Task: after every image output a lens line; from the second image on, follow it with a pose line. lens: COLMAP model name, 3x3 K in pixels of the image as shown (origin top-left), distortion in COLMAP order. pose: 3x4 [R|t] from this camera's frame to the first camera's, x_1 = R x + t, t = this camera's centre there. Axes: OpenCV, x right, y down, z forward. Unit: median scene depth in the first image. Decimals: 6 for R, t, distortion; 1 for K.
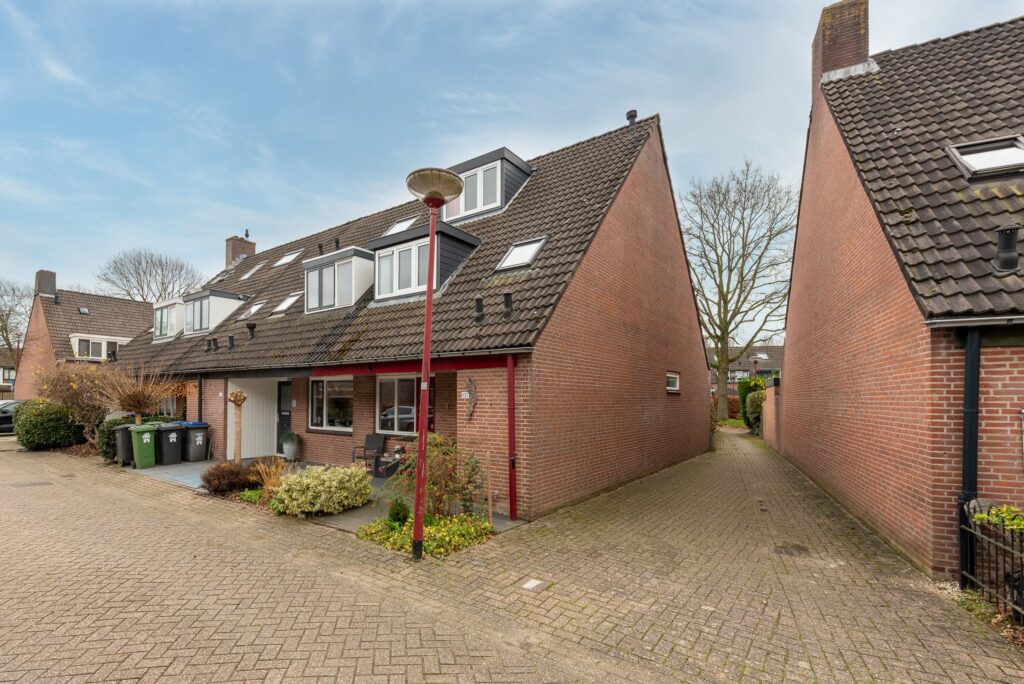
lens RADIAL K [[489.0, 0, 452.3], [0, 489.0, 392.4], [0, 0, 1]] dist [0.009831, -0.000237]
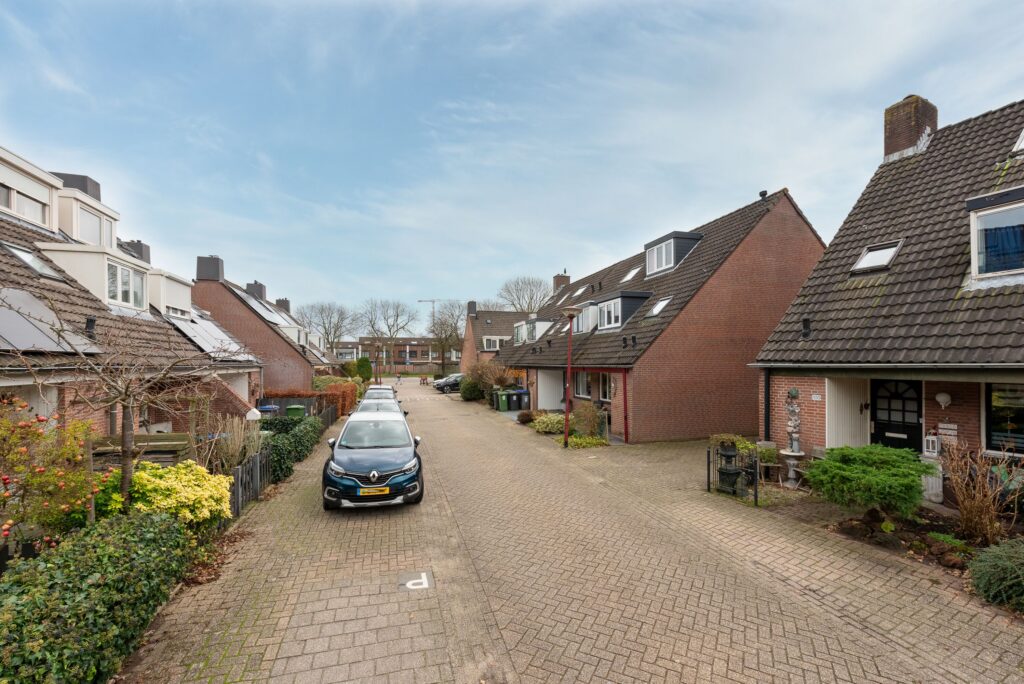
lens RADIAL K [[422.3, 0, 495.4], [0, 422.3, 357.8], [0, 0, 1]] dist [0.009010, -0.000021]
pose [[0.798031, -0.020001, -0.602284, 0.483533], [0.019852, 0.999779, -0.006897, -0.073035], [0.602289, -0.006453, 0.798252, -0.522278]]
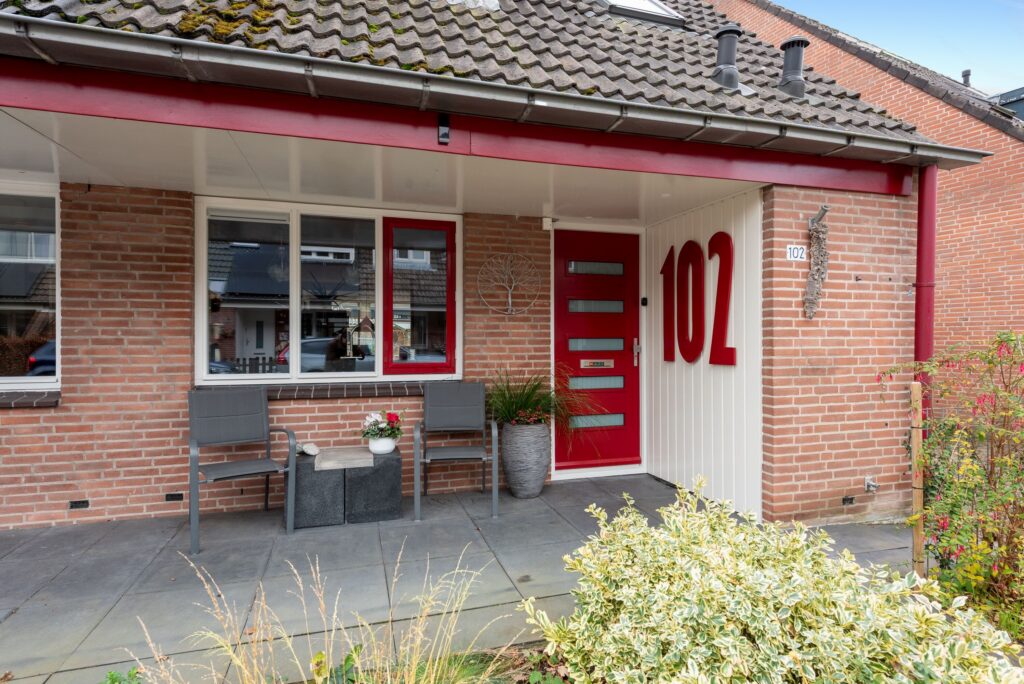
lens RADIAL K [[516.9, 0, 512.0], [0, 516.9, 342.0], [0, 0, 1]] dist [0.006668, 0.000253]
pose [[0.555911, -0.003446, 0.831235, -0.294964], [-0.005958, 0.999949, 0.008130, 0.049872], [-0.831220, -0.009472, 0.555862, 0.629213]]
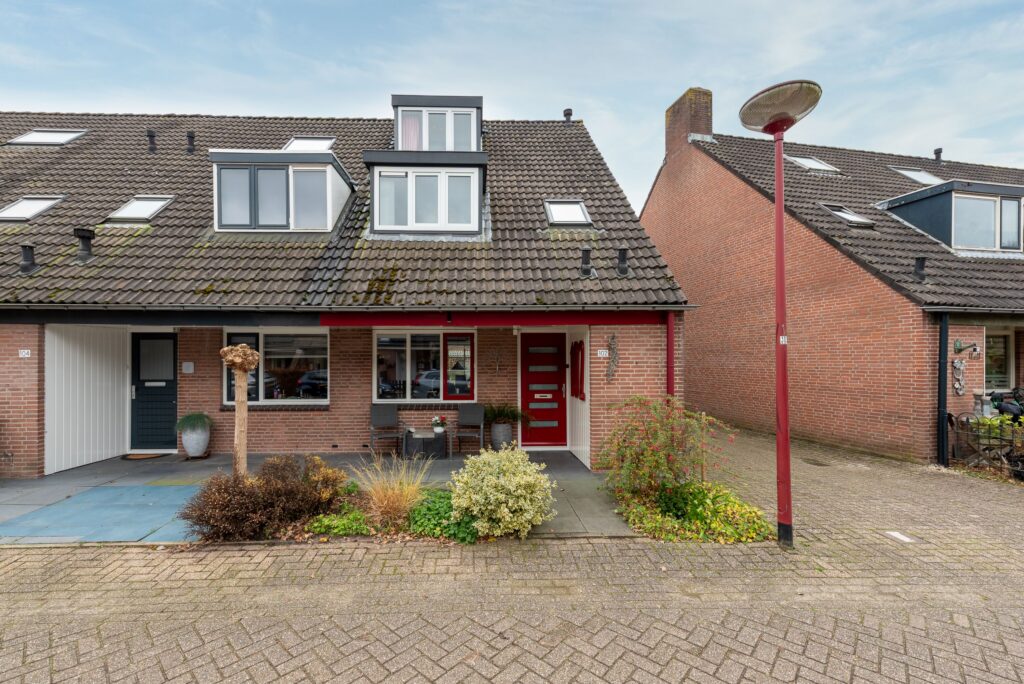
lens RADIAL K [[422.3, 0, 495.4], [0, 422.3, 357.8], [0, 0, 1]] dist [0.009010, -0.000021]
pose [[0.758849, -0.004546, 0.651251, -0.419200], [-0.000530, 0.999971, 0.007598, 0.005533], [-0.651266, -0.006111, 0.758825, 0.349941]]
